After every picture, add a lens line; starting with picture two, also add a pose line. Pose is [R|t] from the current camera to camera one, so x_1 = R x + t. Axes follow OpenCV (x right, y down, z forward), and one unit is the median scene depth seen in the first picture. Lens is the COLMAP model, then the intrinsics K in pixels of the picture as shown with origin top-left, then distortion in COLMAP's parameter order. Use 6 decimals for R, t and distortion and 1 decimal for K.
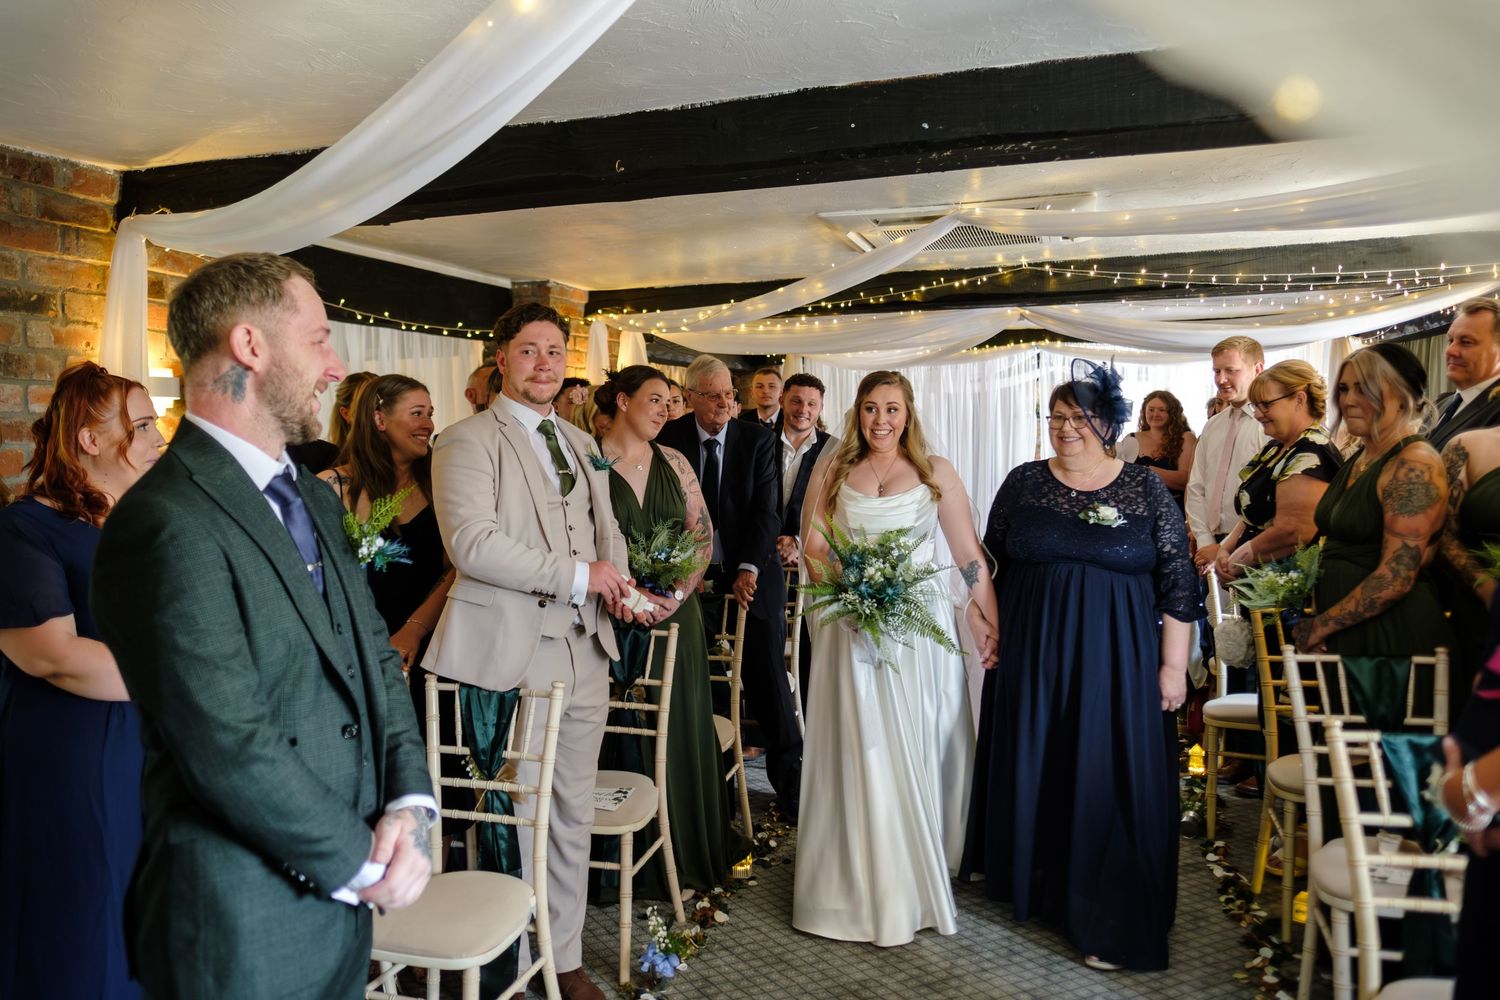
lens RADIAL K [[1084.7, 0, 708.5], [0, 1084.7, 444.7], [0, 0, 1]] dist [-0.001954, -0.001959]
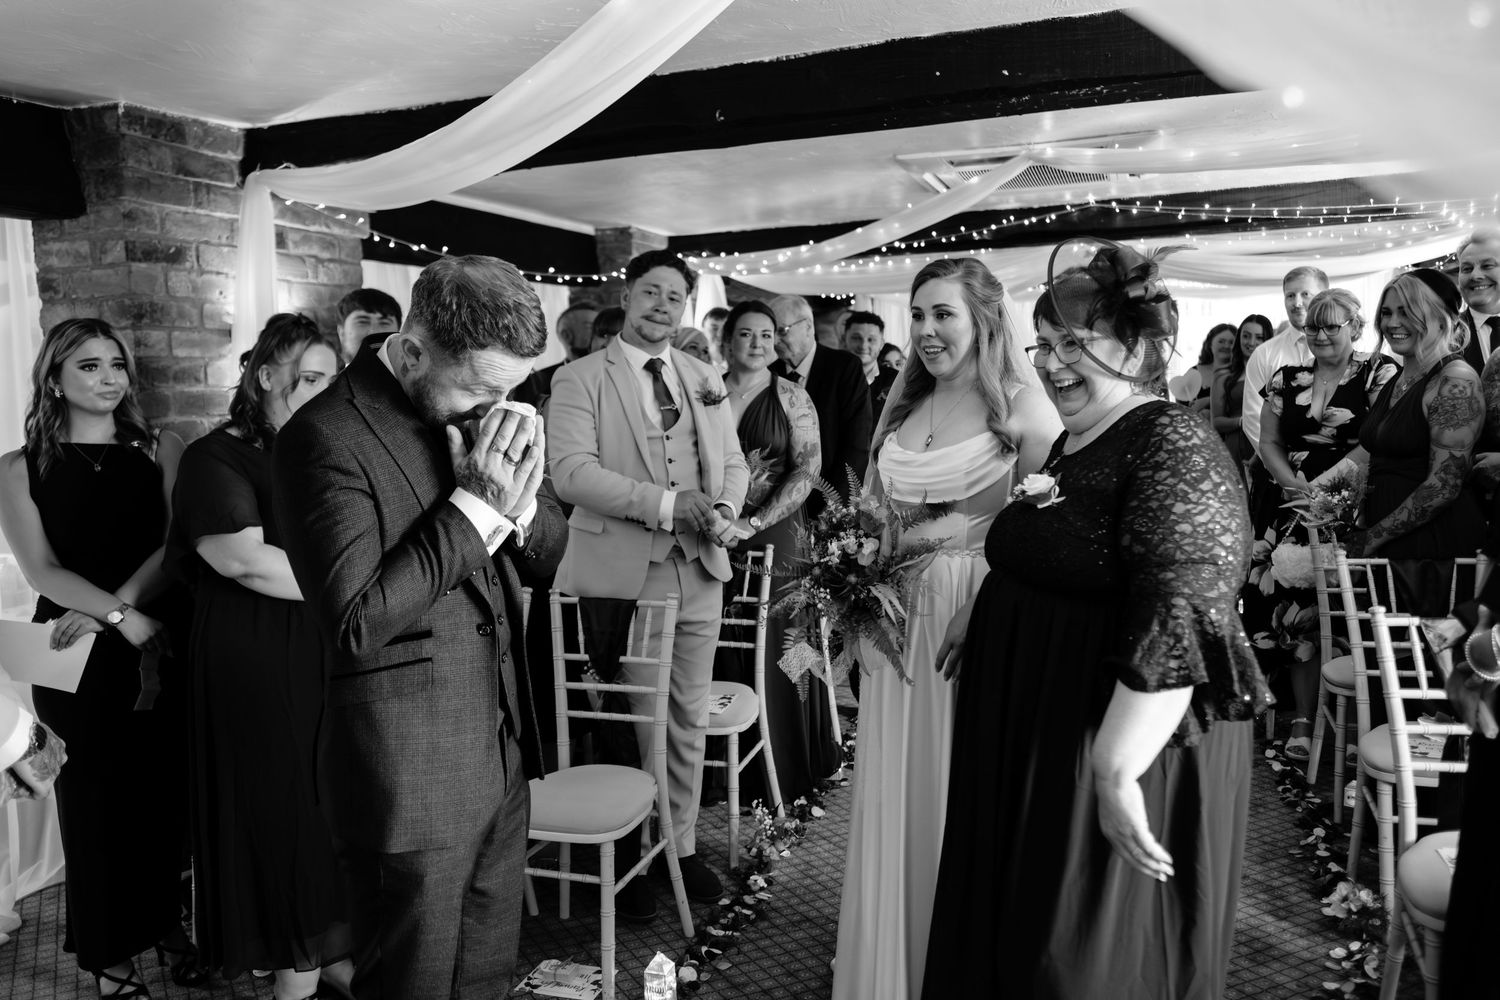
lens RADIAL K [[1104.4, 0, 758.3], [0, 1104.4, 448.1], [0, 0, 1]] dist [-0.003886, -0.000391]
pose [[0.999825, -0.018117, -0.004598, -0.038516], [0.018317, 0.998683, 0.047916, 0.017808], [0.003724, -0.047991, 0.998841, -0.093803]]
